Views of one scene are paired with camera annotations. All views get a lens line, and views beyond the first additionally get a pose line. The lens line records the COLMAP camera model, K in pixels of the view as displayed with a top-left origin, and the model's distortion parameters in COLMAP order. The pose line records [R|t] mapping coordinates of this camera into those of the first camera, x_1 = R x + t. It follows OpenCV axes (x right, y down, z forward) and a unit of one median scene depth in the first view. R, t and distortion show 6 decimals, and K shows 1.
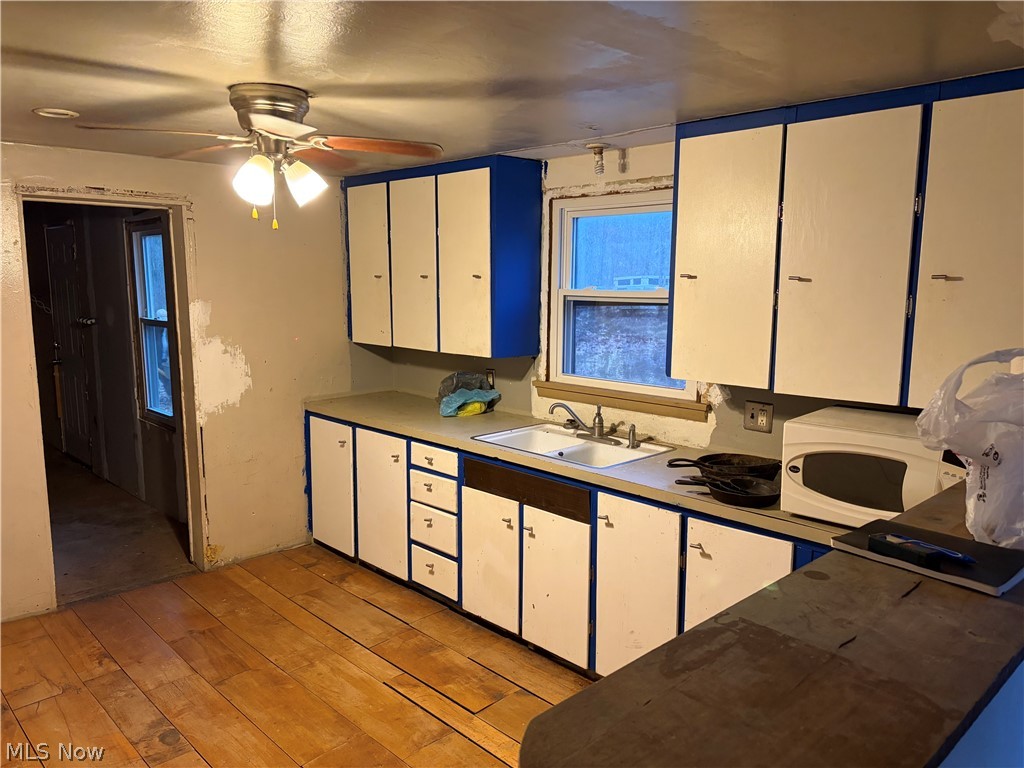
lens RADIAL K [[769.4, 0, 517.6], [0, 769.4, 387.8], [0, 0, 1]] dist [0.062240, -0.063482]
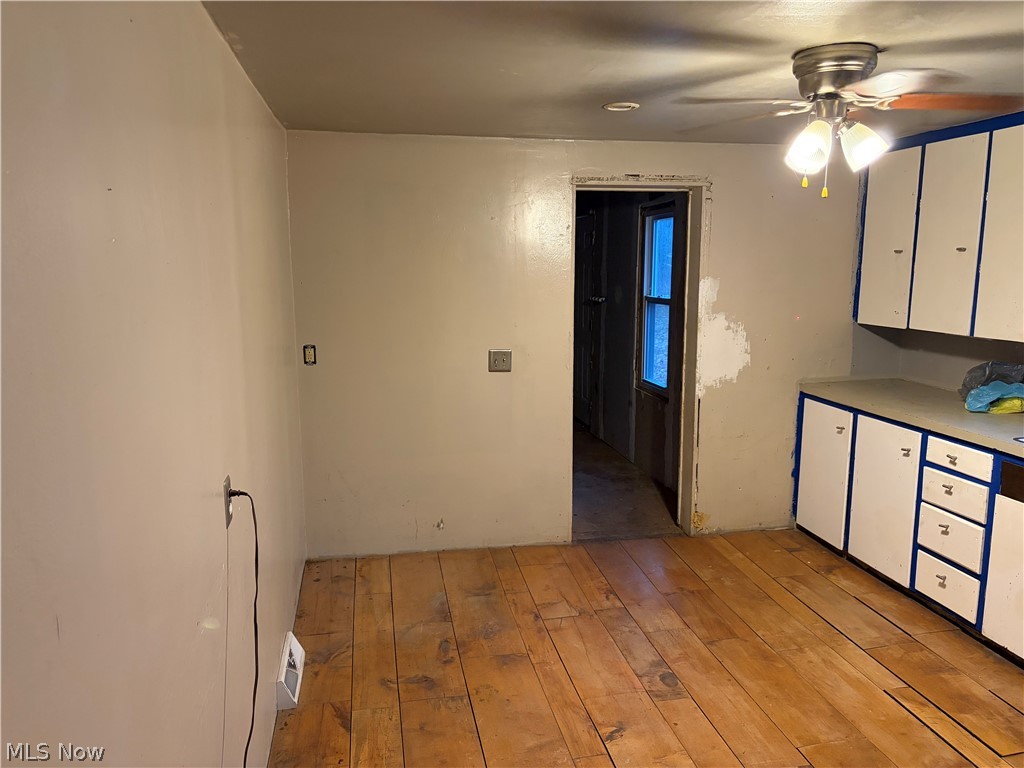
lens RADIAL K [[769.4, 0, 520.0], [0, 769.4, 391.5], [0, 0, 1]] dist [0.062240, -0.063482]
pose [[0.840295, 0.082926, -0.535750, -0.061594], [-0.070460, 0.996555, 0.043739, 0.014050], [0.537532, 0.000995, 0.843243, -0.013785]]
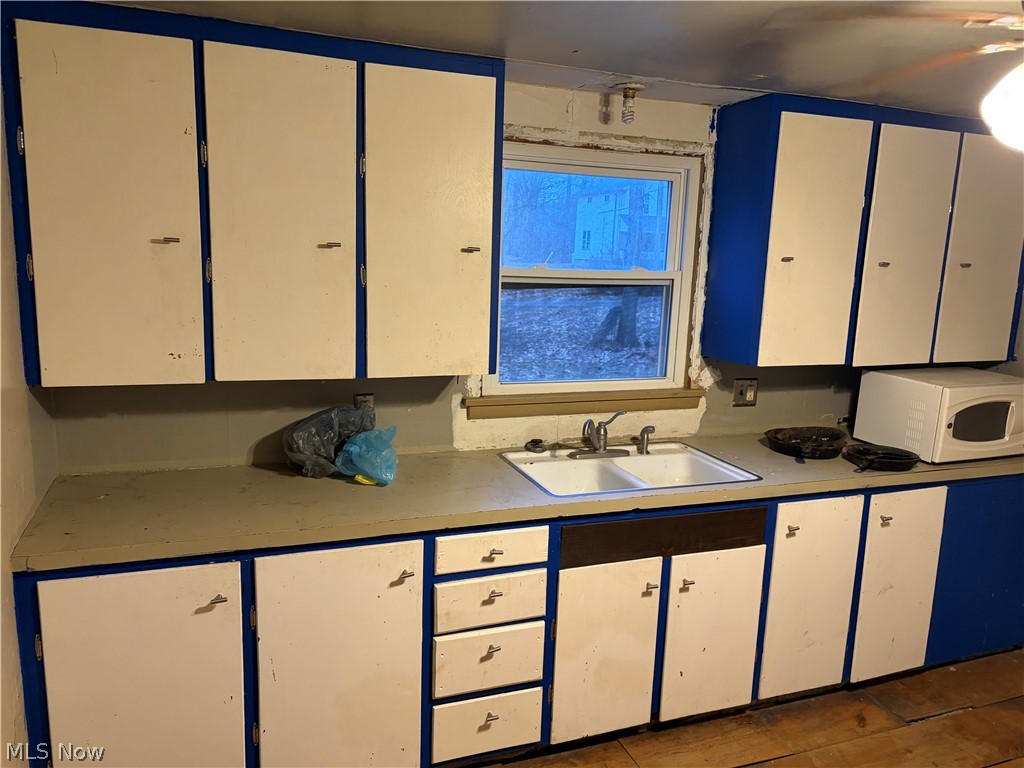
lens RADIAL K [[769.4, 0, 508.7], [0, 769.4, 388.6], [0, 0, 1]] dist [0.062240, -0.063482]
pose [[0.387402, -0.154841, 0.908814, -0.673949], [0.099126, 0.987075, 0.125921, -0.115948], [-0.916566, 0.041305, 0.397744, 0.775264]]
